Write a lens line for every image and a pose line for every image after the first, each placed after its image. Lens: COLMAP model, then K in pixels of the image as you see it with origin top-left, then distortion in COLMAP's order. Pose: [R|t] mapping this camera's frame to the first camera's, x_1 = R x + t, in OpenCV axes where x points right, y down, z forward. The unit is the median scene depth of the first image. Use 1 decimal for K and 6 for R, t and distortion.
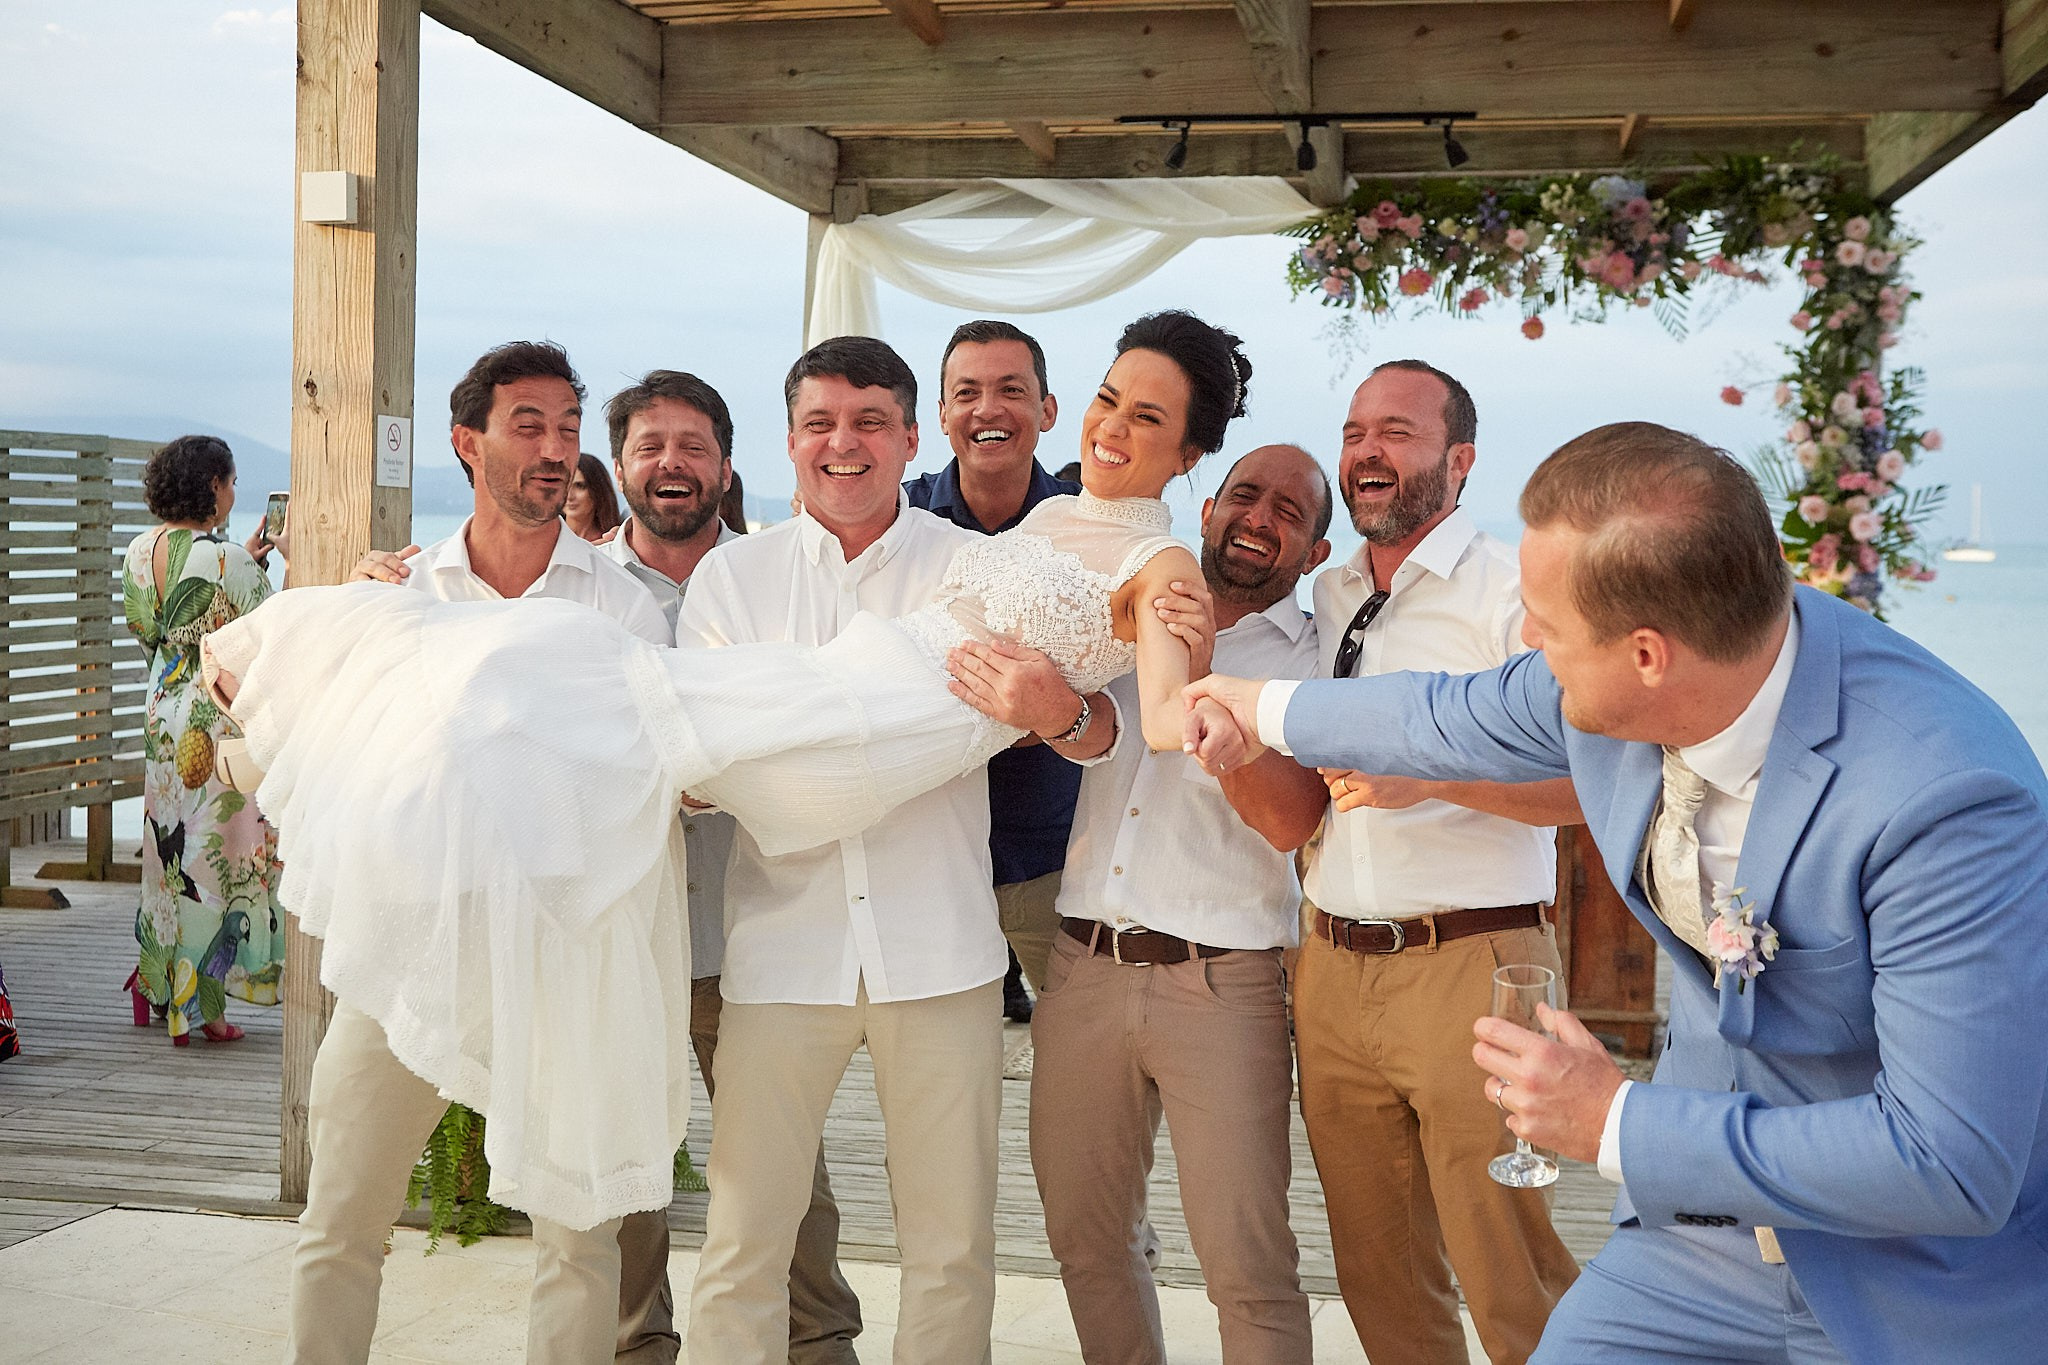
lens RADIAL K [[2165.0, 0, 1077.7], [0, 2165.0, 621.5], [0, 0, 1]] dist [-0.012722, 0.006775]
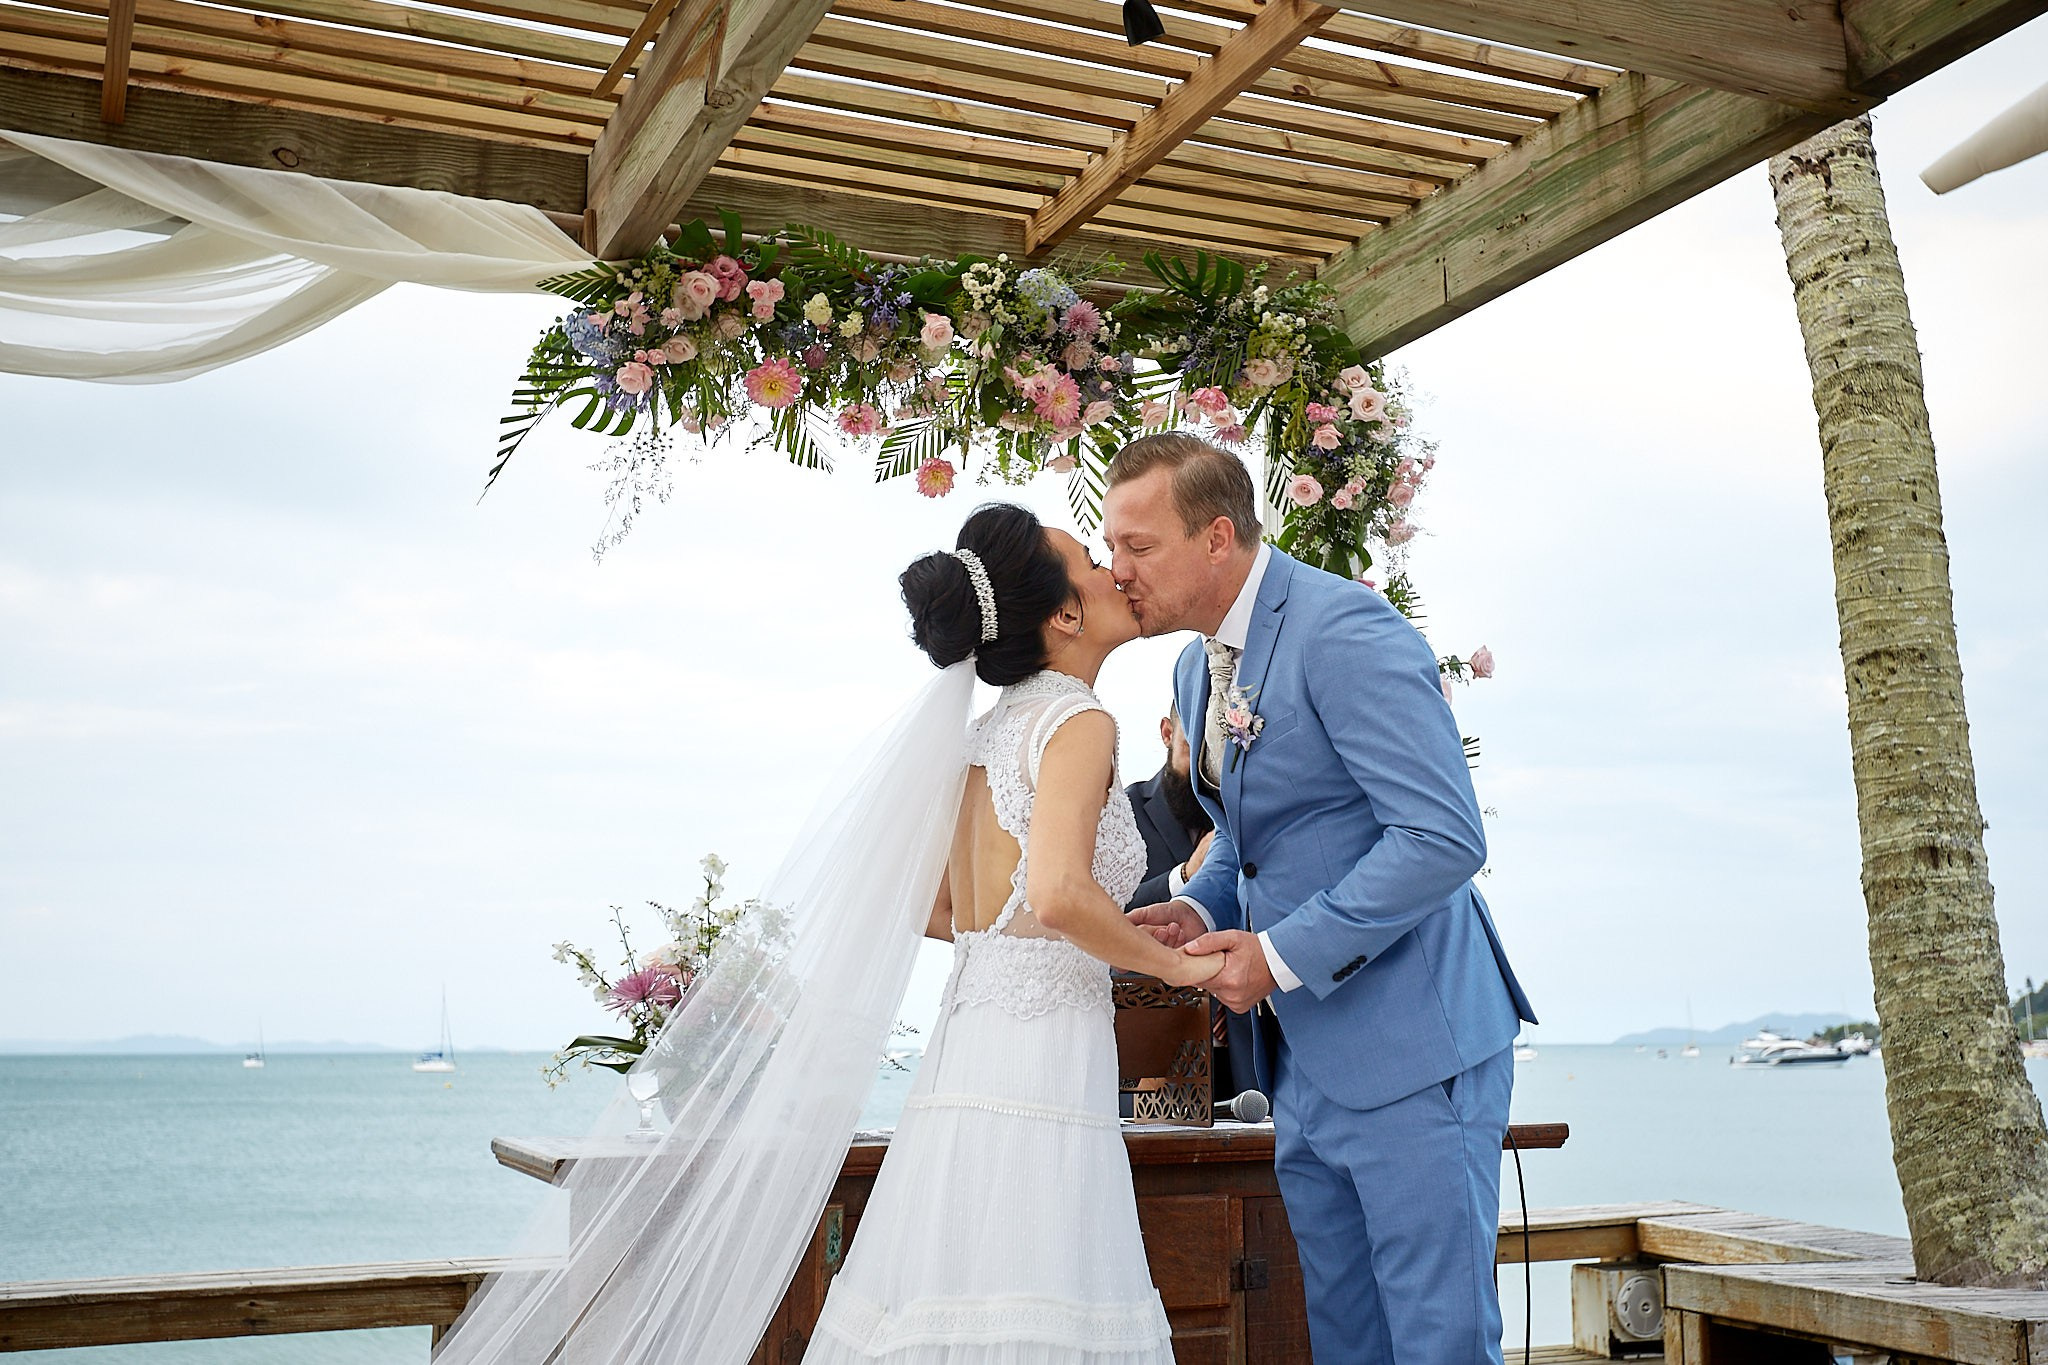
lens RADIAL K [[2165.0, 0, 1077.7], [0, 2165.0, 621.5], [0, 0, 1]] dist [-0.012722, 0.006775]
pose [[0.819755, 0.086770, 0.566104, -0.120034], [0.048994, 0.974208, -0.220268, 0.052526], [-0.570615, 0.208302, 0.794360, 0.464939]]
